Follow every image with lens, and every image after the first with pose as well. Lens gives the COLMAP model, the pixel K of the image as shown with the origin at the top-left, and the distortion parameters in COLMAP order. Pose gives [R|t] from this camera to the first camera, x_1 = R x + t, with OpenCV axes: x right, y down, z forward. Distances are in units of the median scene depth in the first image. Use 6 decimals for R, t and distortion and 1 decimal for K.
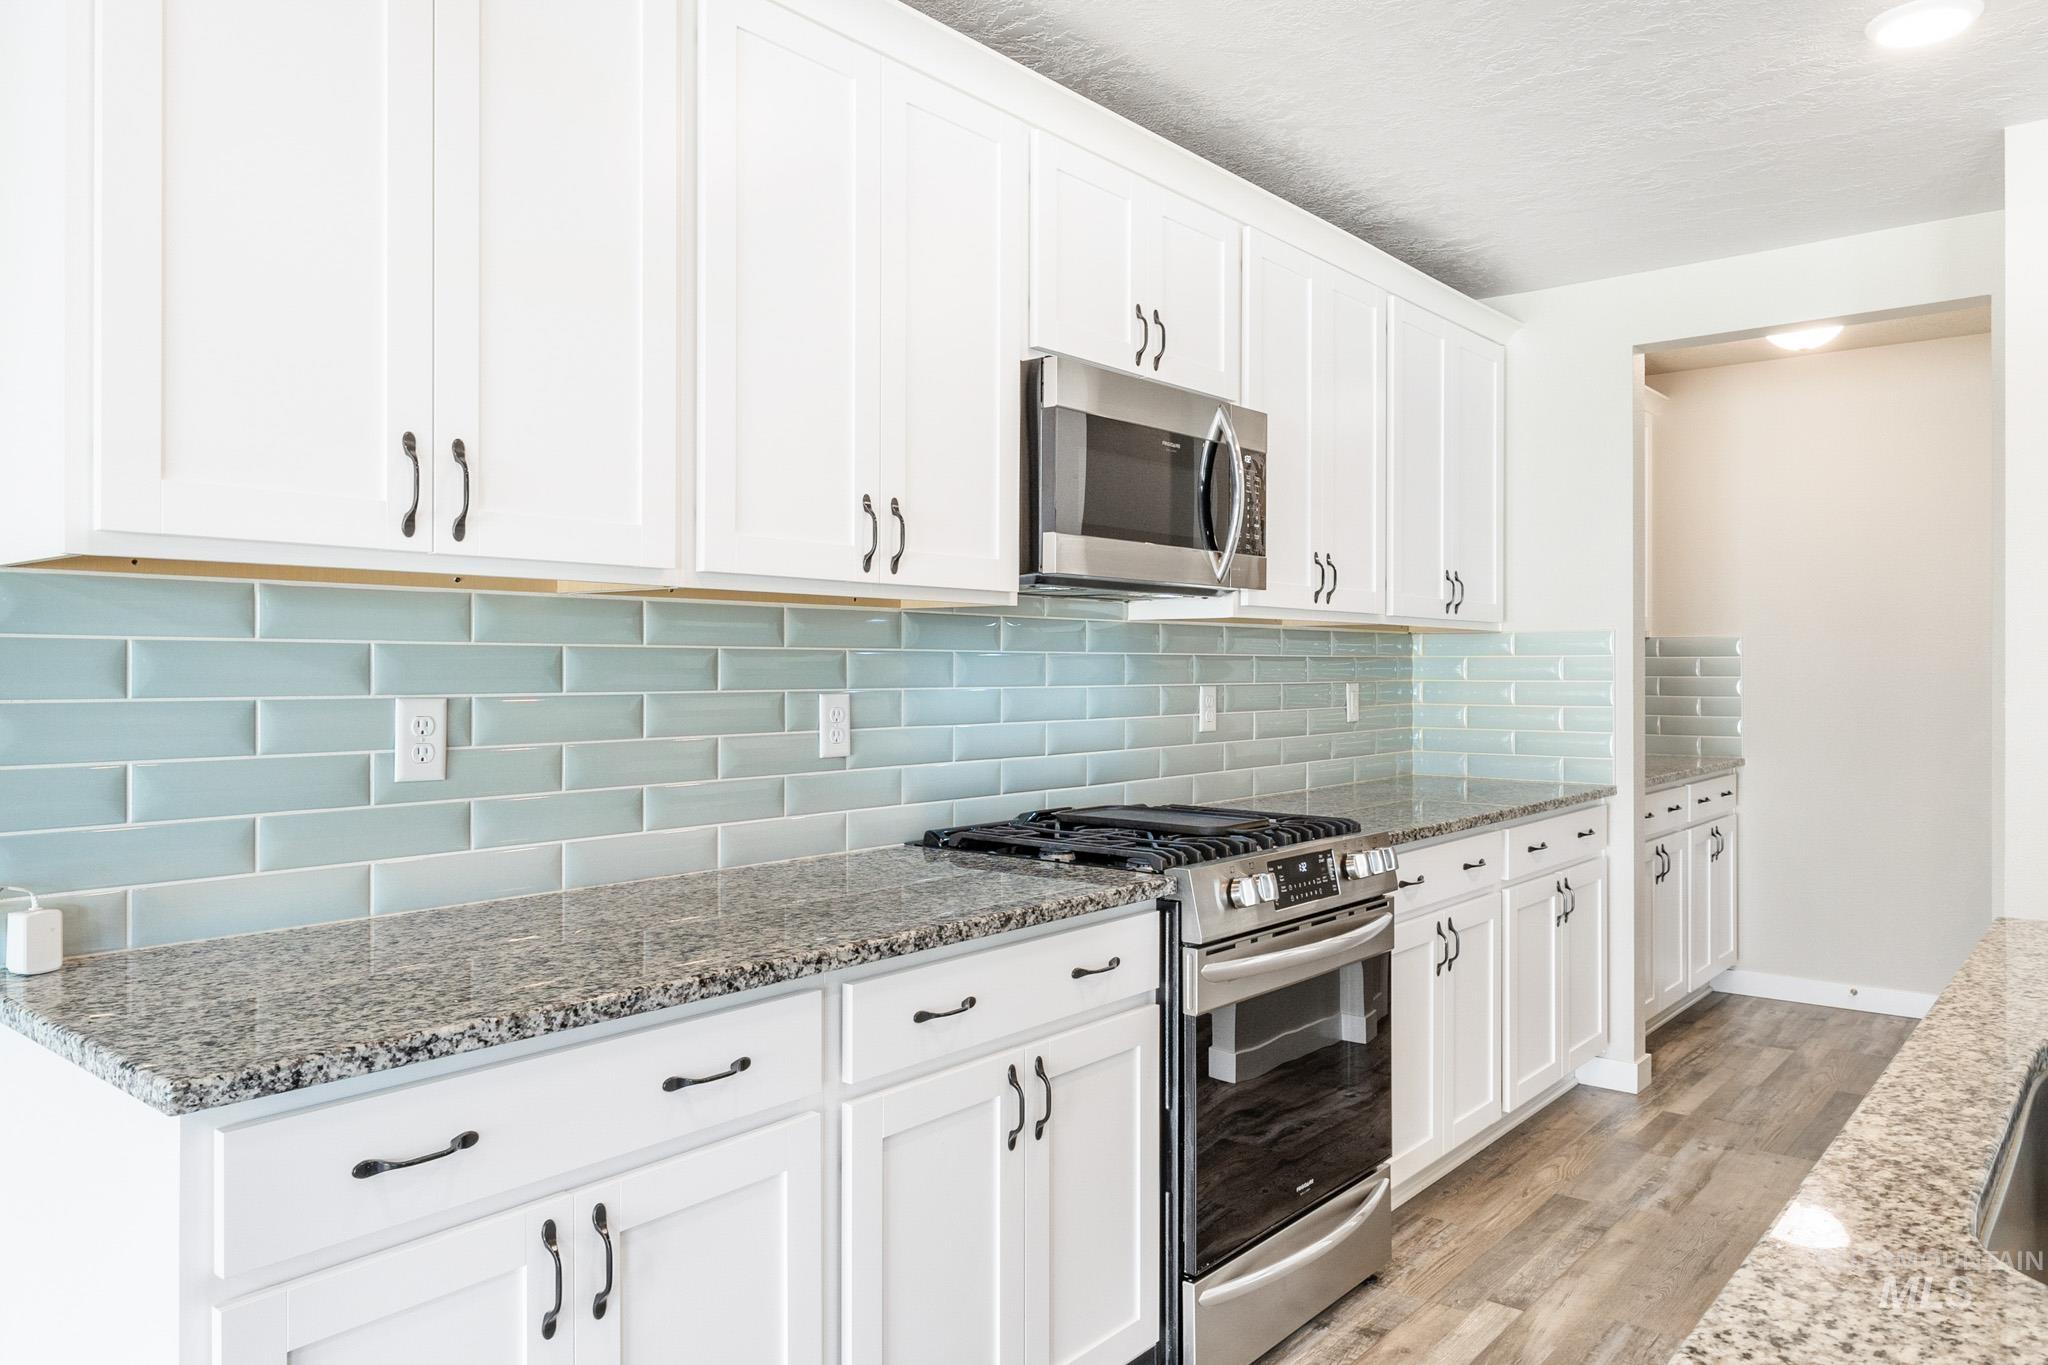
lens RADIAL K [[1395.3, 0, 1034.0], [0, 1395.3, 666.9], [0, 0, 1]] dist [0.010185, -0.005737]
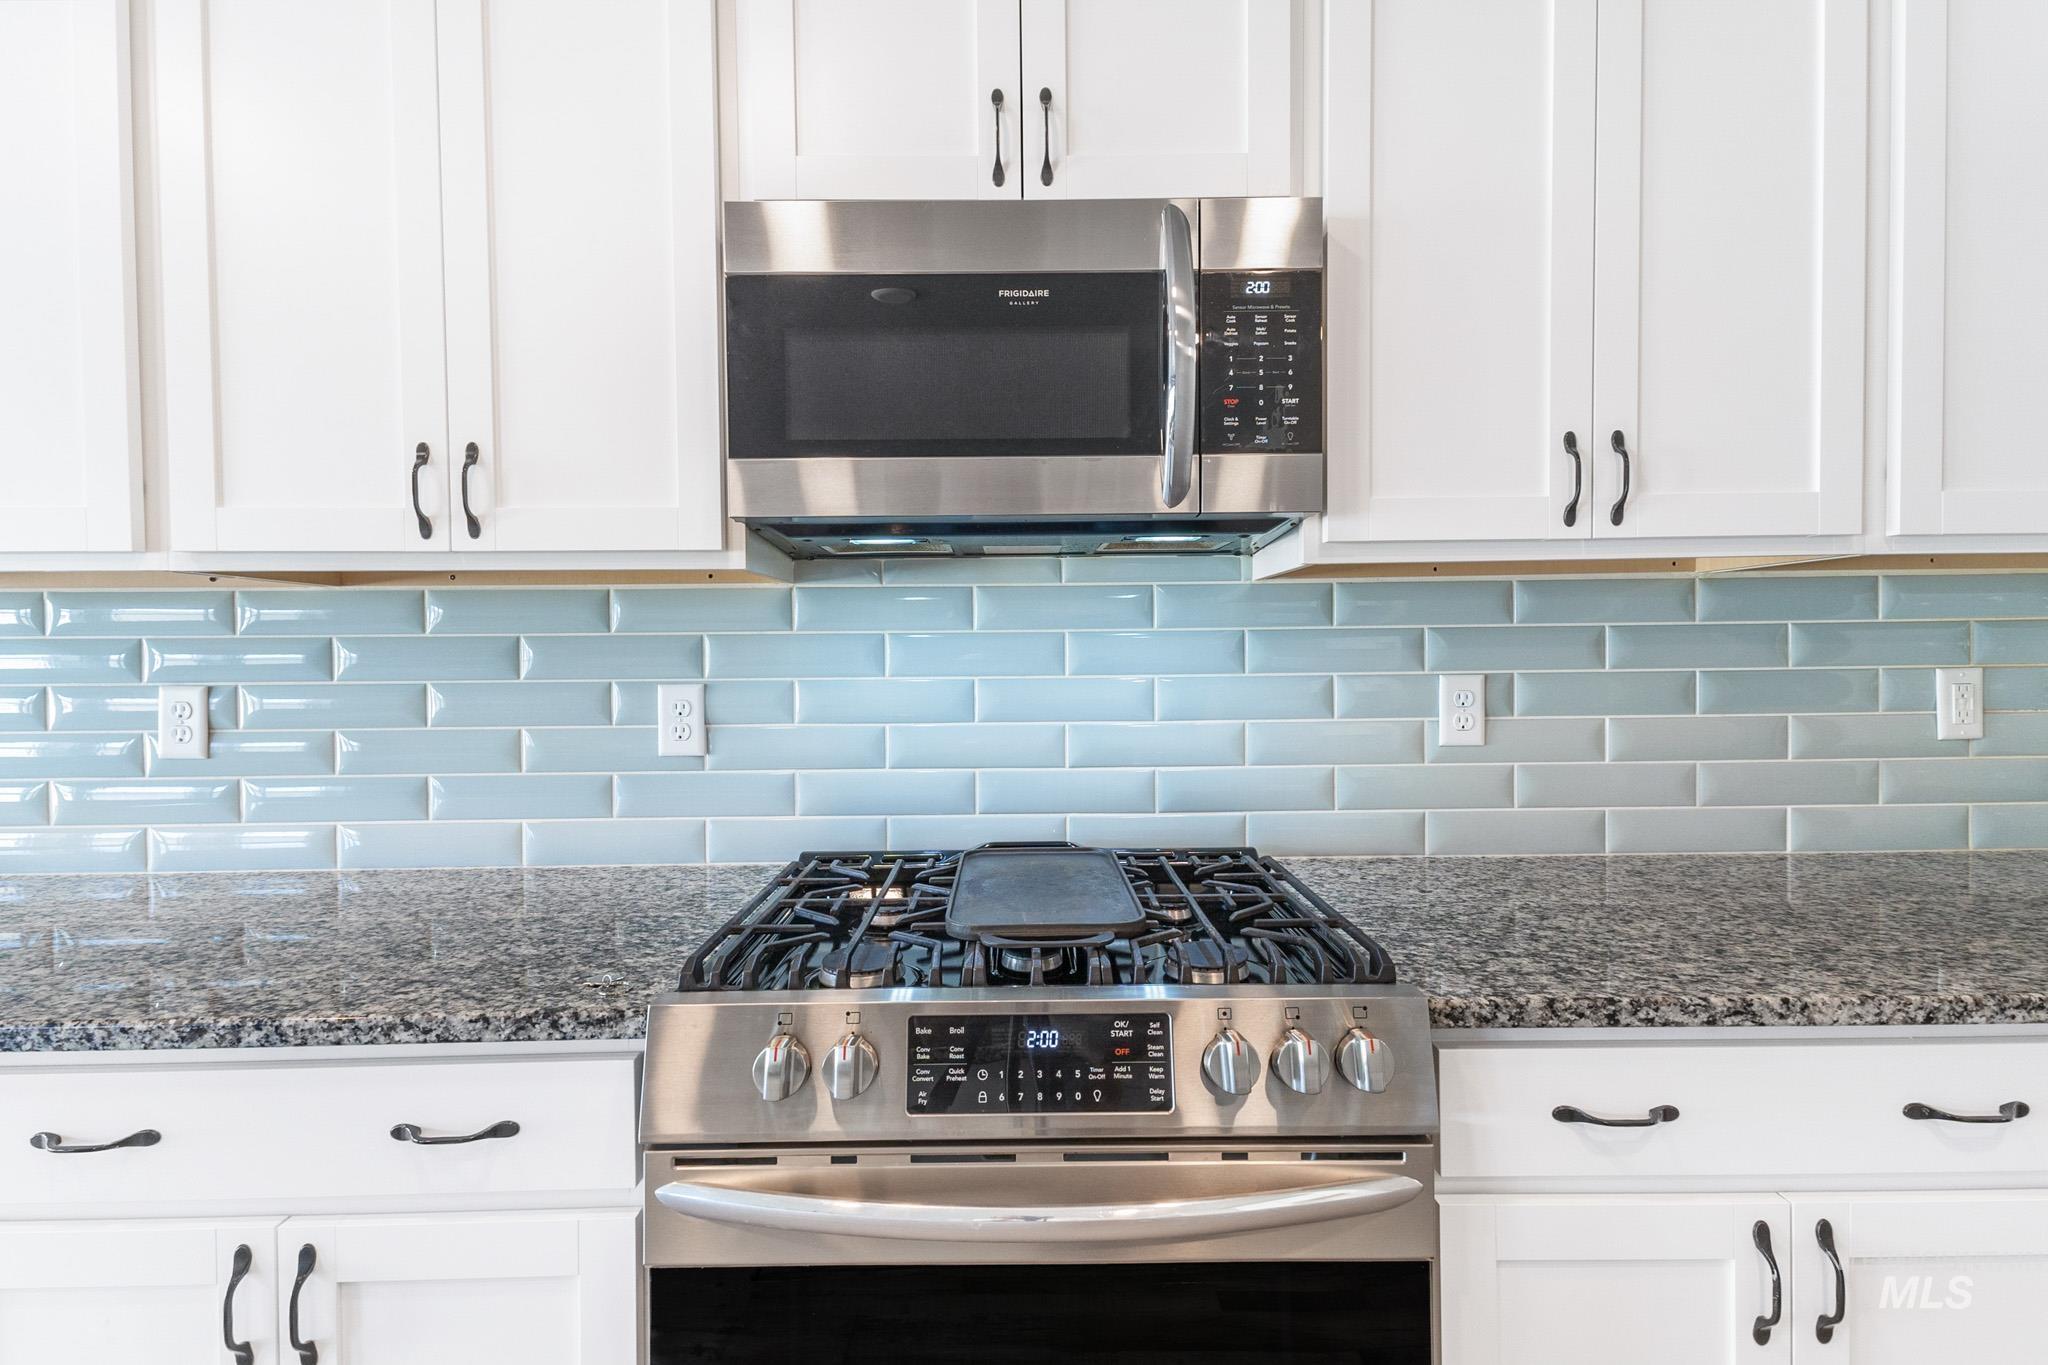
lens RADIAL K [[926.3, 0, 1024.3], [0, 926.3, 674.2], [0, 0, 1]] dist [0.018557, -0.001699]
pose [[0.643751, 0.006229, -0.765209, 0.443316], [0.011158, 0.999784, 0.017525, 0.004761], [0.765153, -0.019820, 0.643543, 0.775178]]
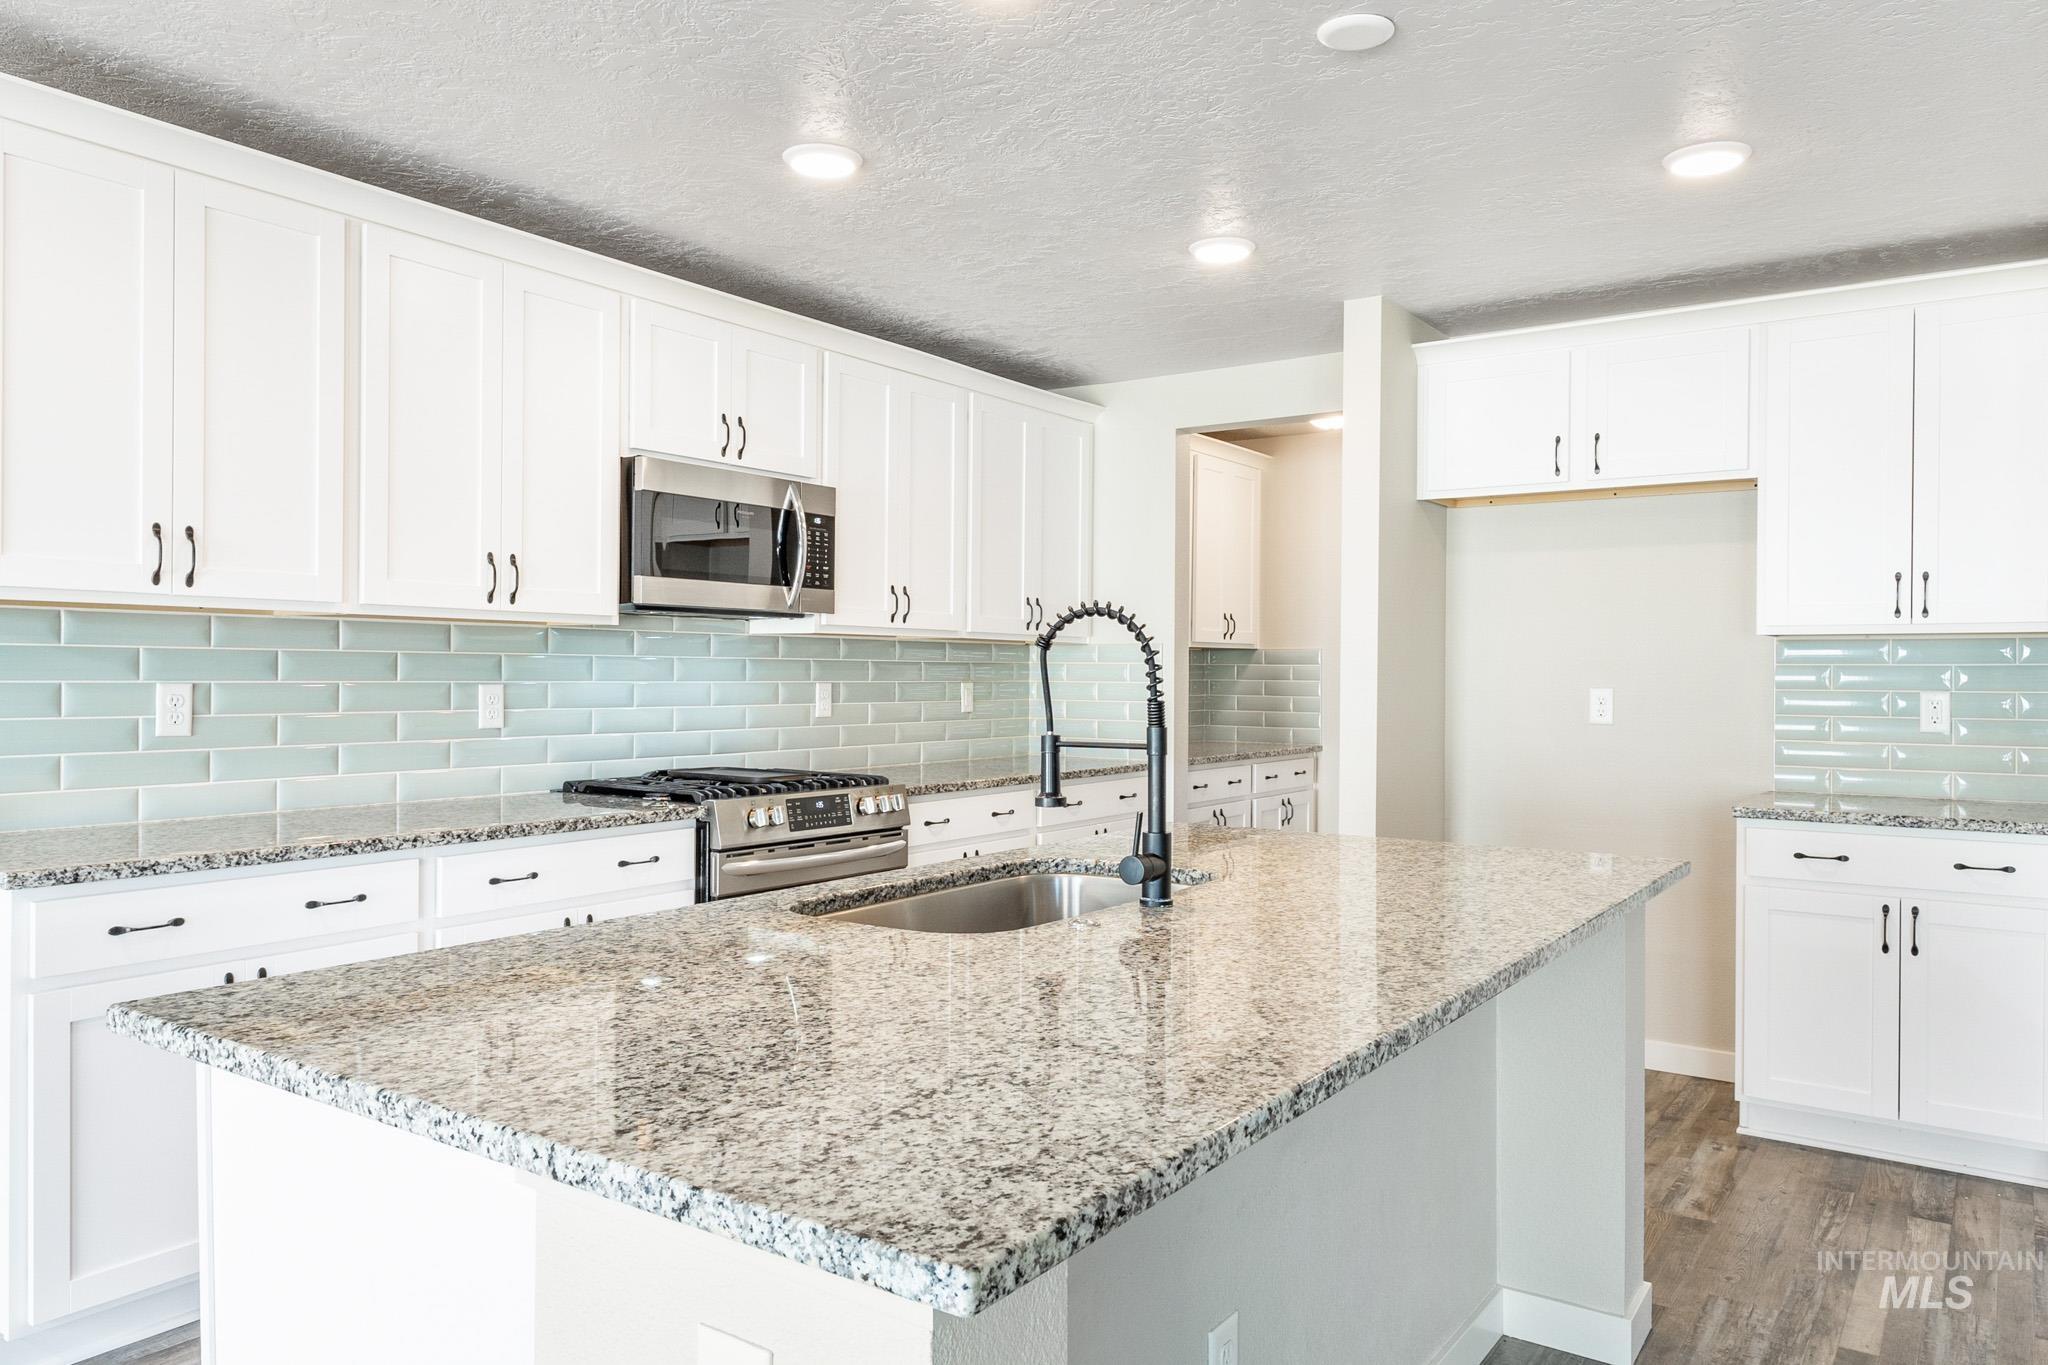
lens RADIAL K [[1395.3, 0, 1030.3], [0, 1395.3, 673.9], [0, 0, 1]] dist [0.010185, -0.005737]
pose [[0.996582, 0.008209, 0.082207, 0.289703], [-0.008378, 0.999963, 0.001708, 0.001270], [-0.082190, -0.002391, 0.996614, -0.478629]]
